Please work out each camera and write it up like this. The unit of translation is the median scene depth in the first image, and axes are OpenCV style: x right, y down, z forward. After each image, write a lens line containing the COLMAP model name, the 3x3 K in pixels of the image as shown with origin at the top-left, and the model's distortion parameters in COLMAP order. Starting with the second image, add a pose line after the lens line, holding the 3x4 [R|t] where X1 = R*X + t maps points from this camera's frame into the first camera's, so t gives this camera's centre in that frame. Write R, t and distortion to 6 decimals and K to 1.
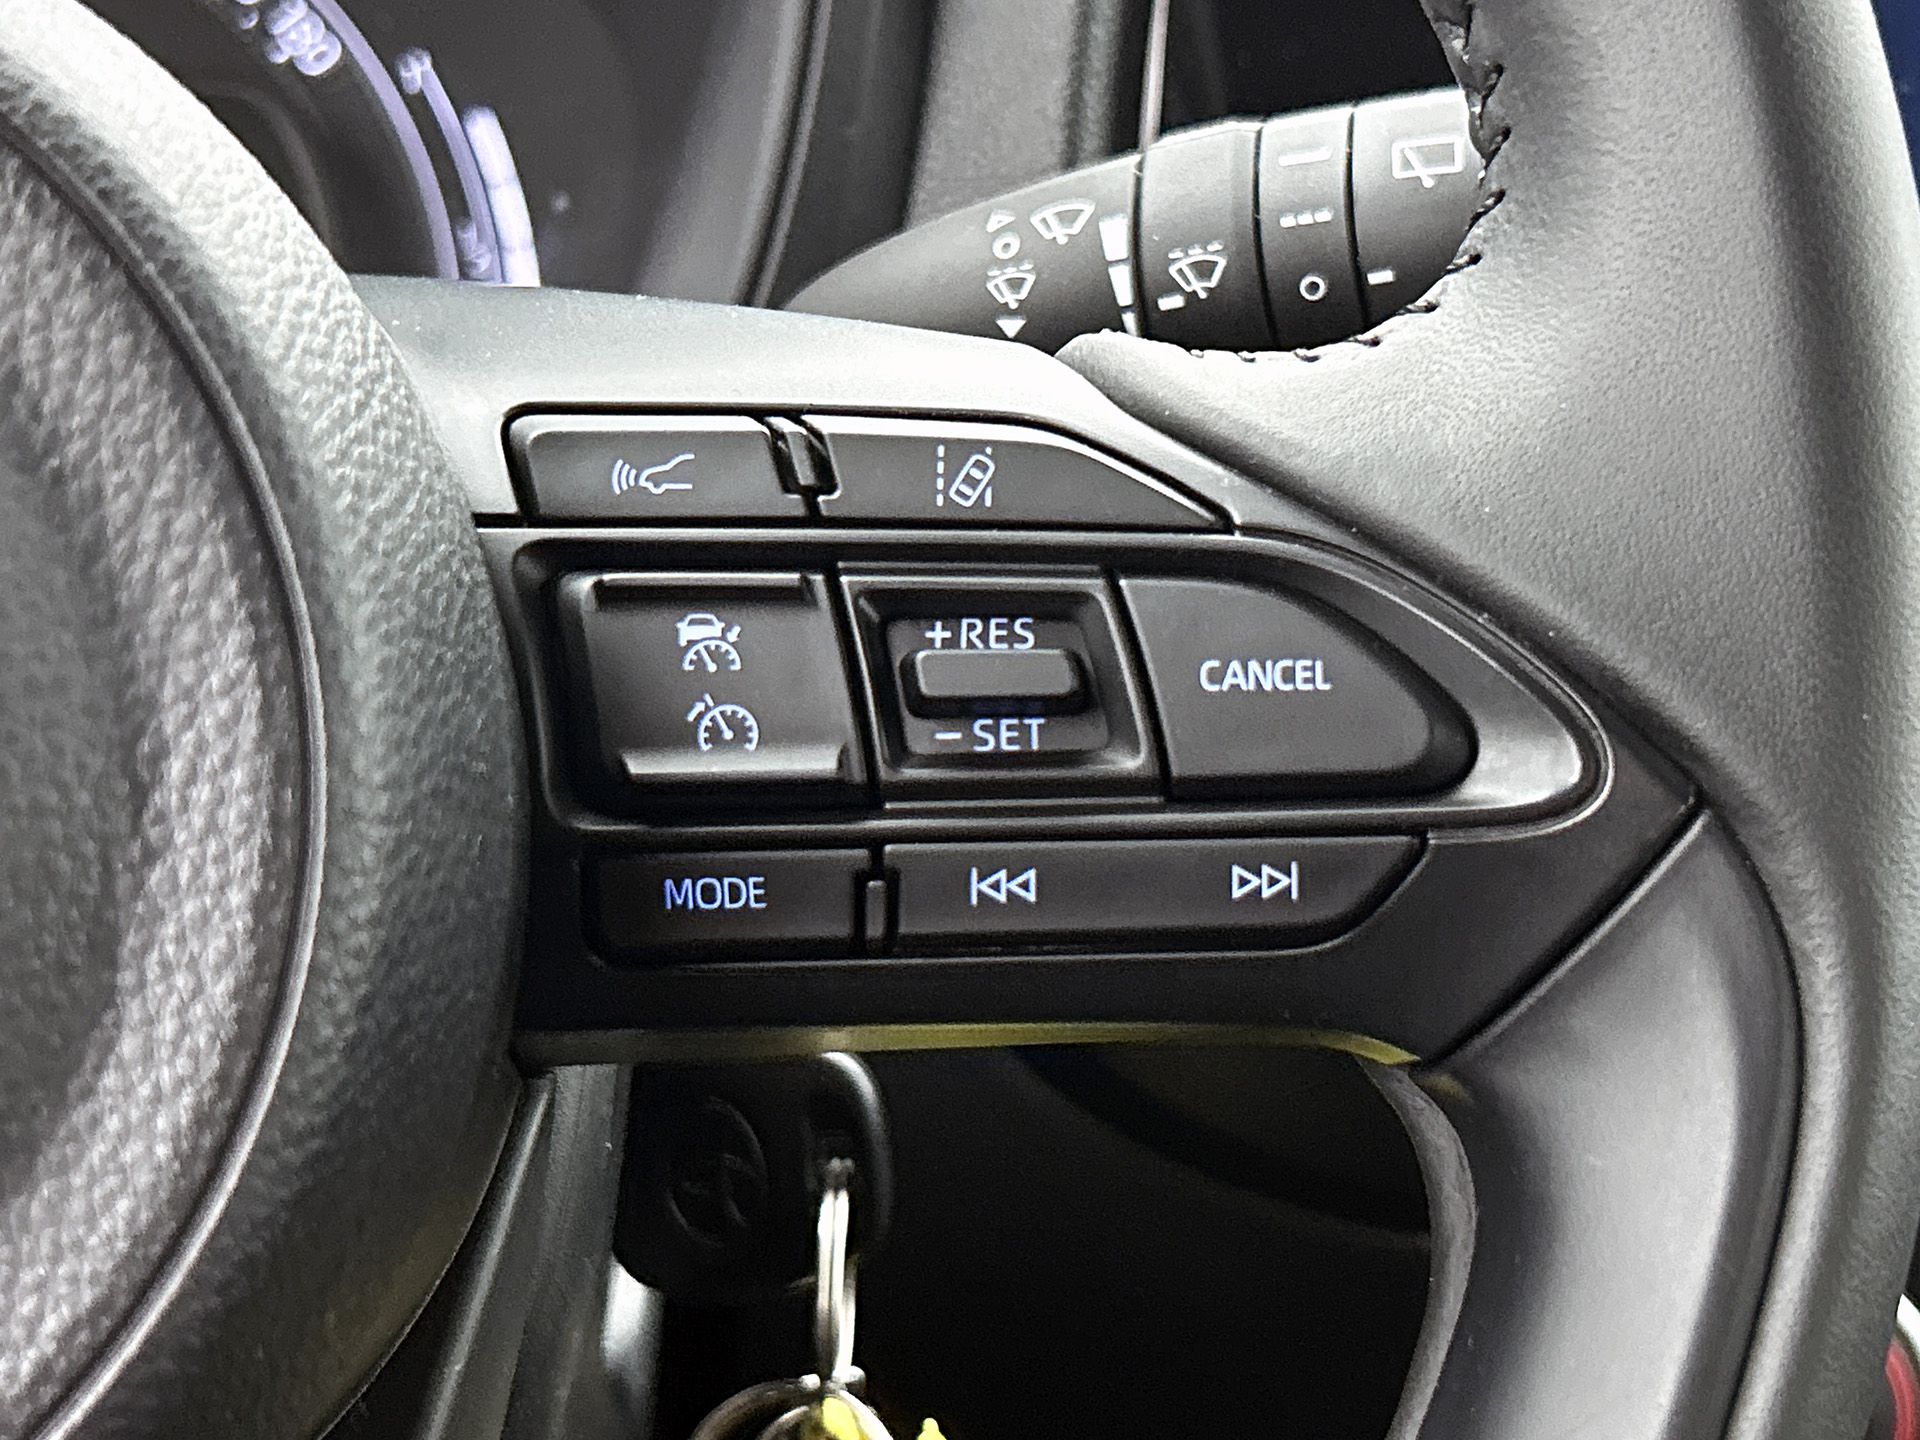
lens RADIAL K [[3571.3, 0, 960.0], [0, 3571.3, 720.0], [0, 0, 1]] dist [0.467365, -3.278456]
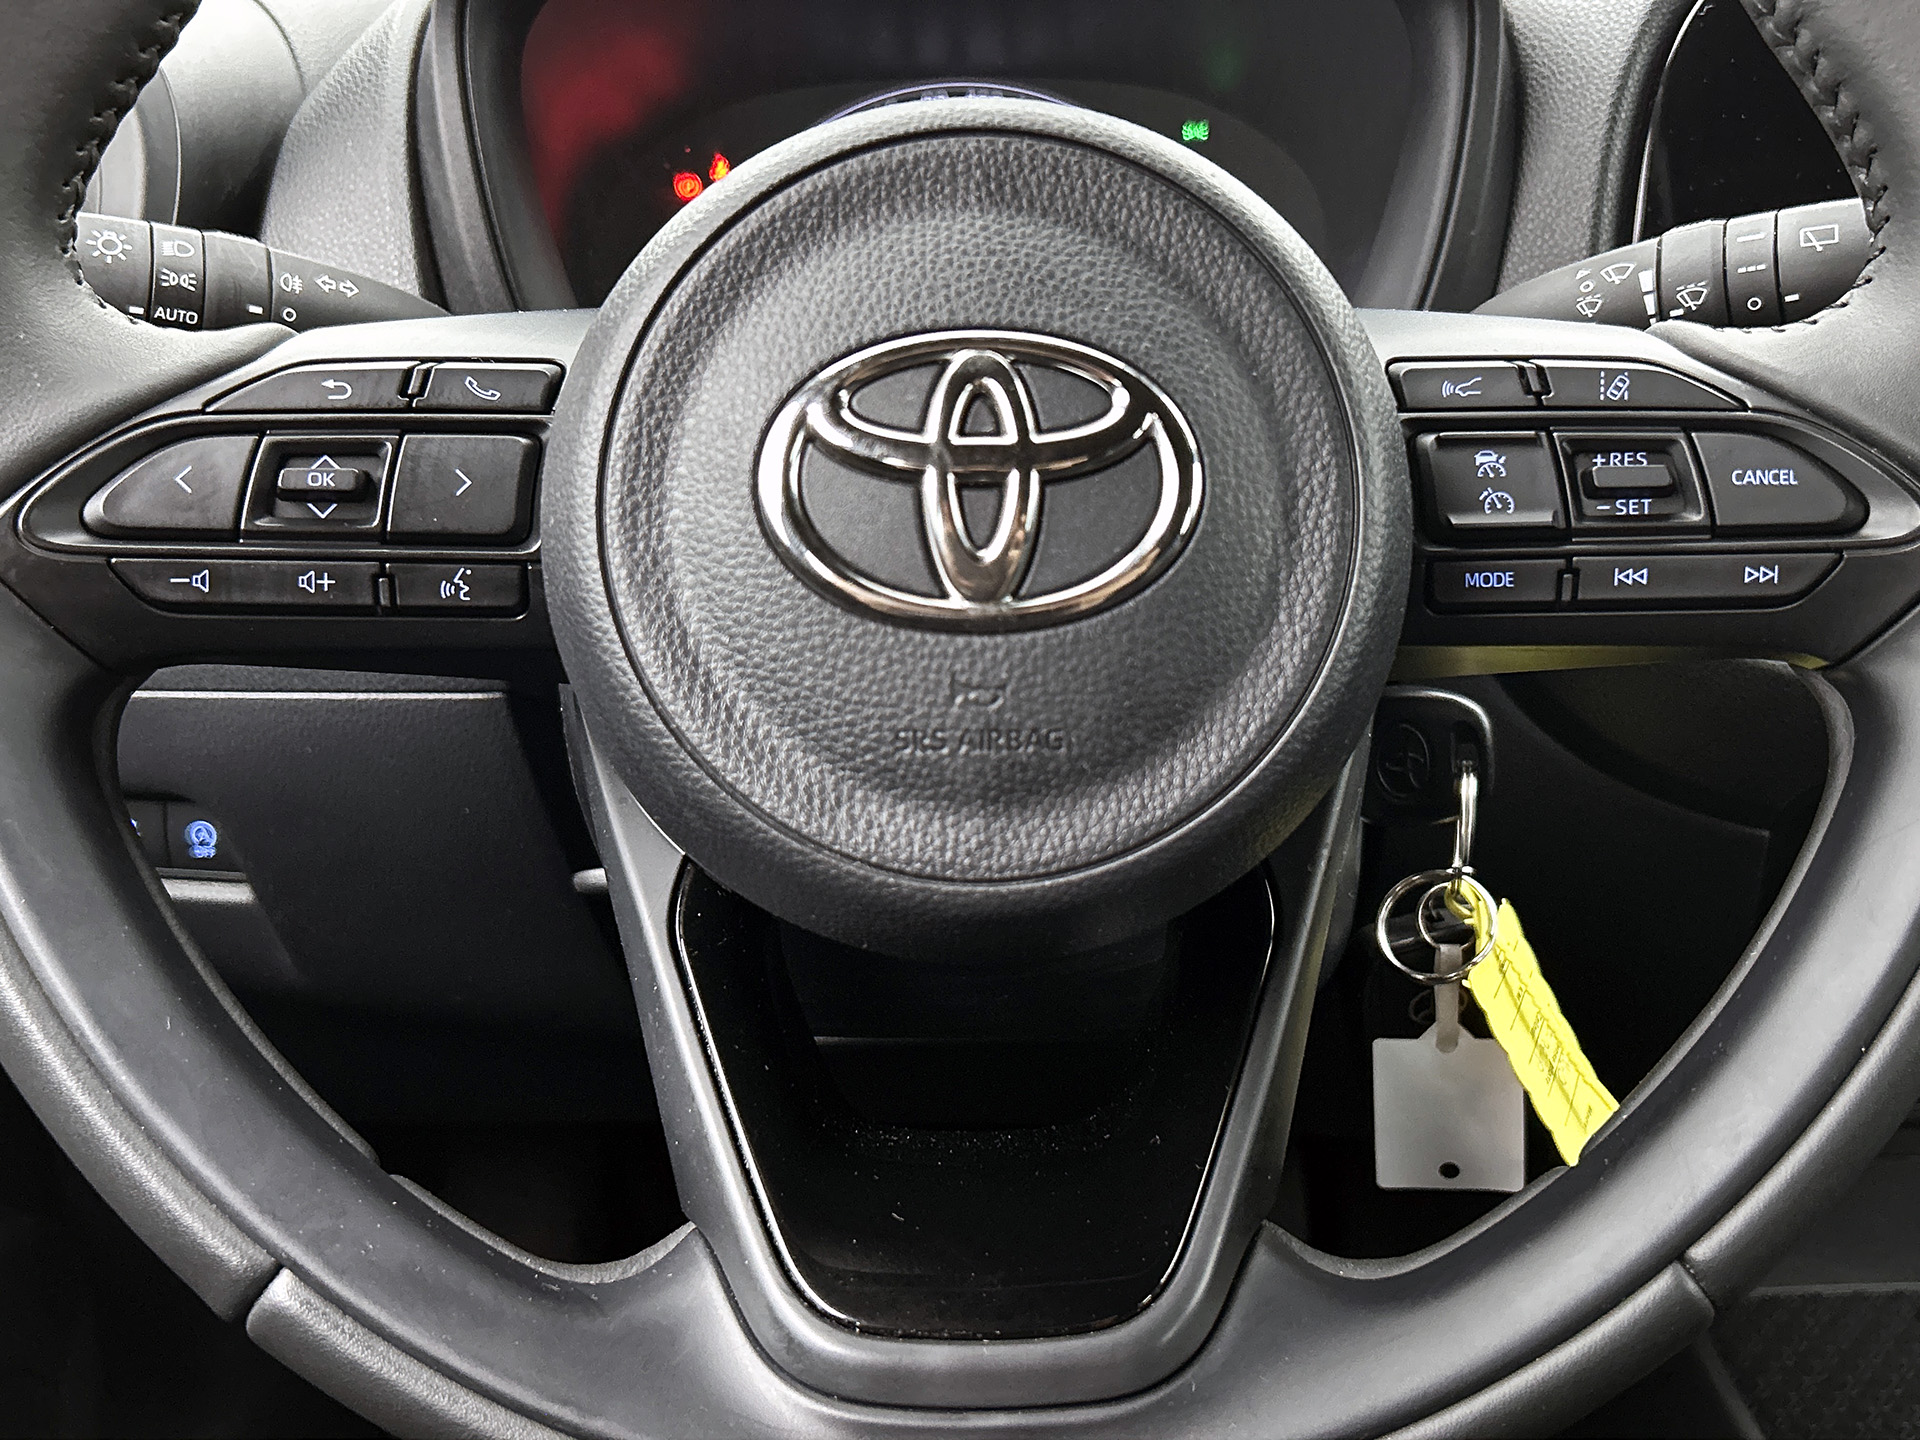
lens RADIAL K [[2111.3, 0, 960.0], [0, 2111.3, 720.0], [0, 0, 1]] dist [0.127684, -0.311525]
pose [[0.978714, 0.023694, -0.203855, -0.125683], [-0.012181, 0.998268, 0.057548, 0.067212], [0.204866, -0.053839, 0.977308, -0.358283]]
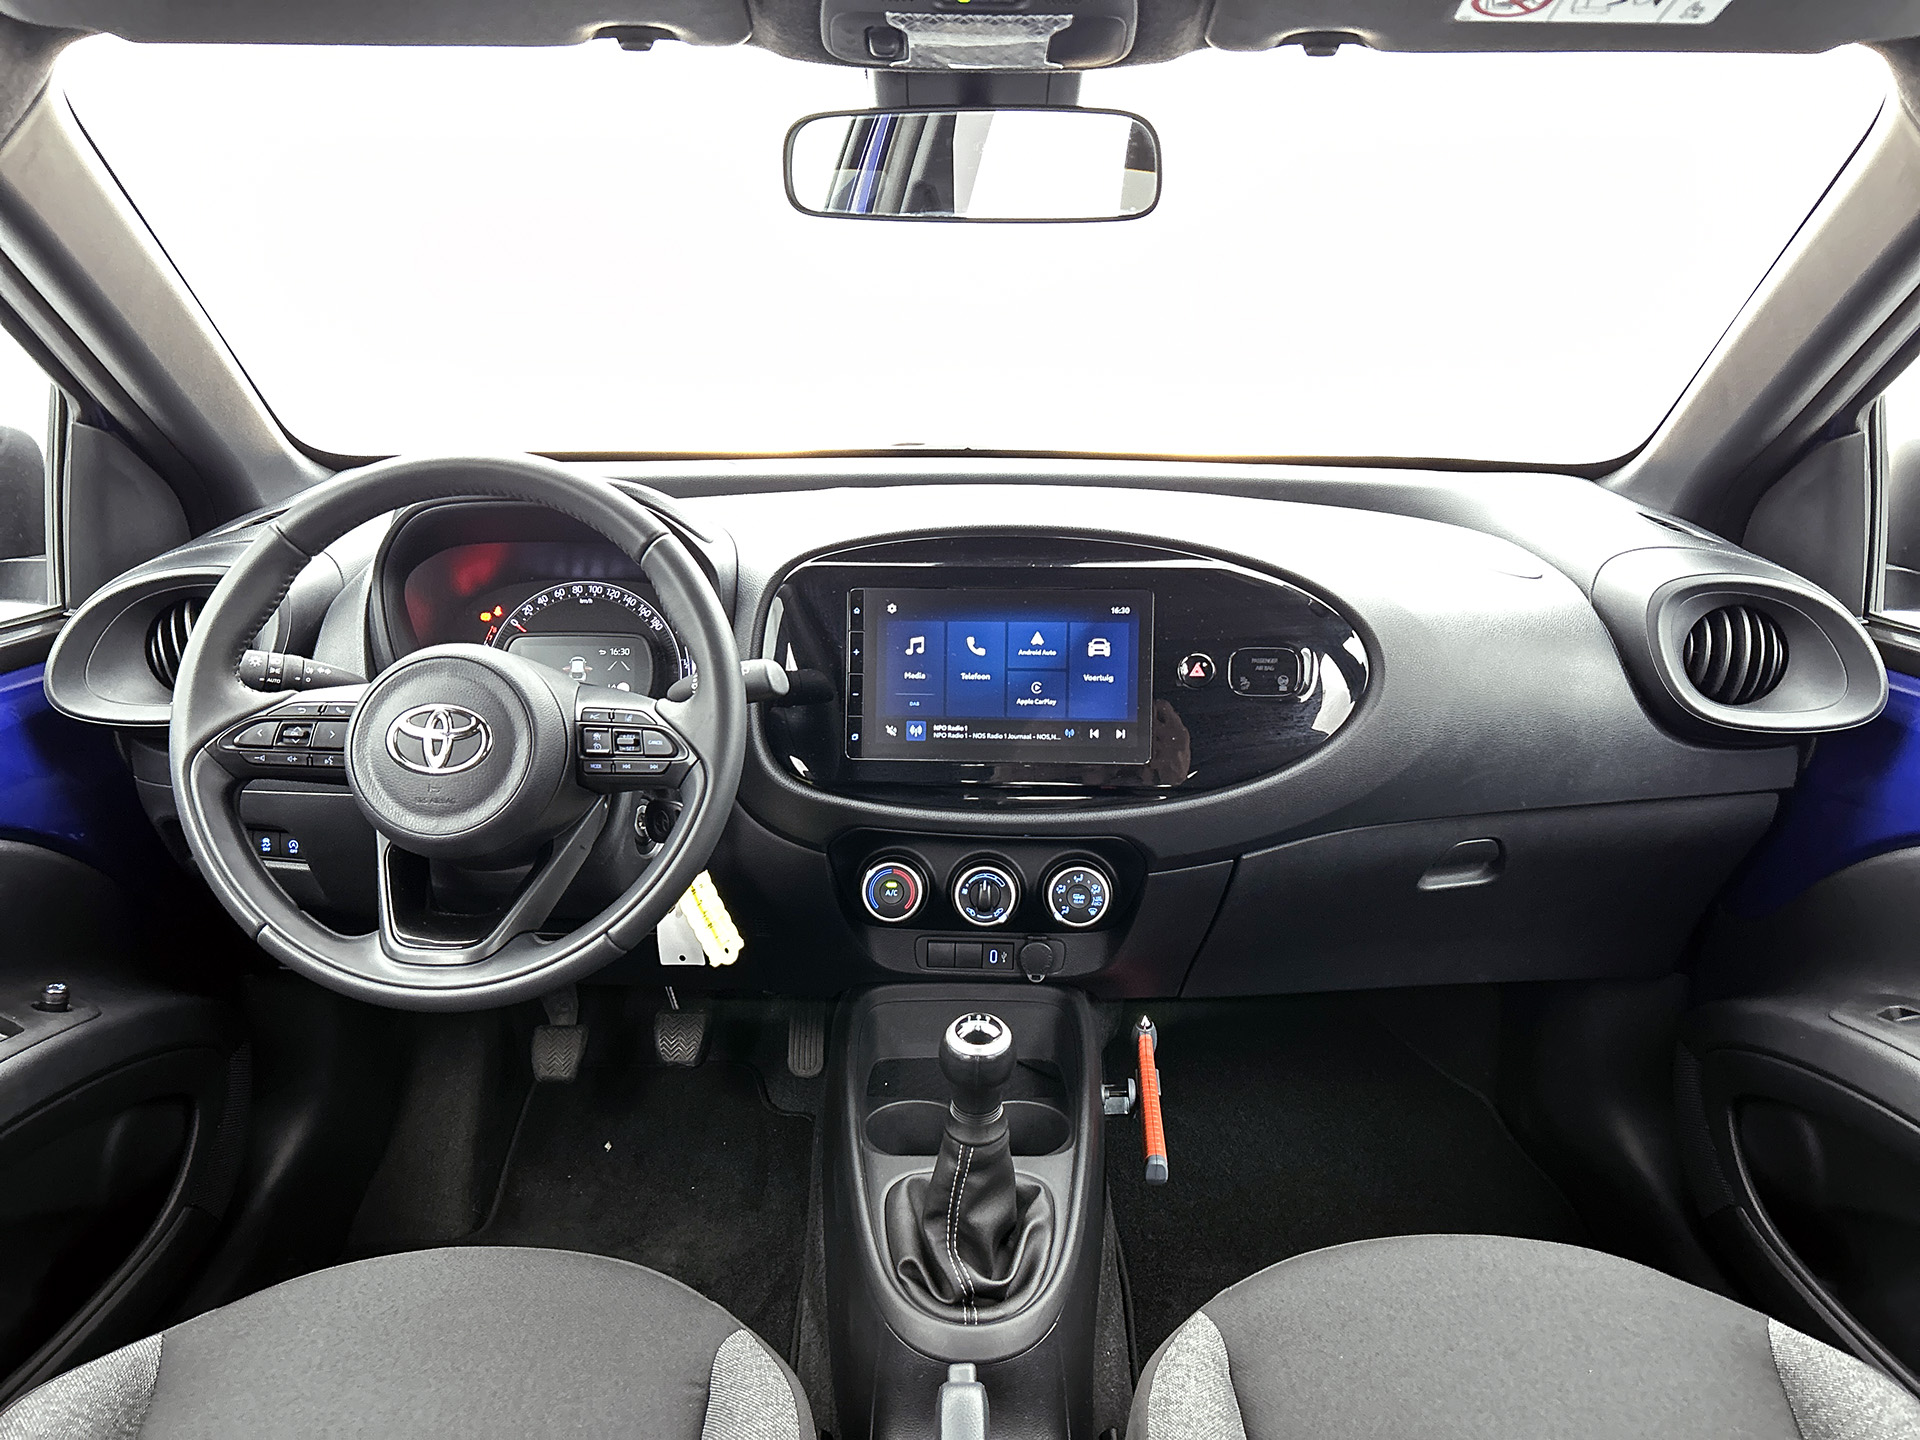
lens RADIAL K [[1499.0, 0, 974.8], [0, 1499.0, 718.7], [0, 0, 1]] dist [0.045432, -0.083860]
pose [[0.978238, 0.029008, -0.205446, 1.639927], [-0.038126, 0.998449, -0.040560, 0.049671], [0.203951, 0.047510, 0.977828, -2.461535]]
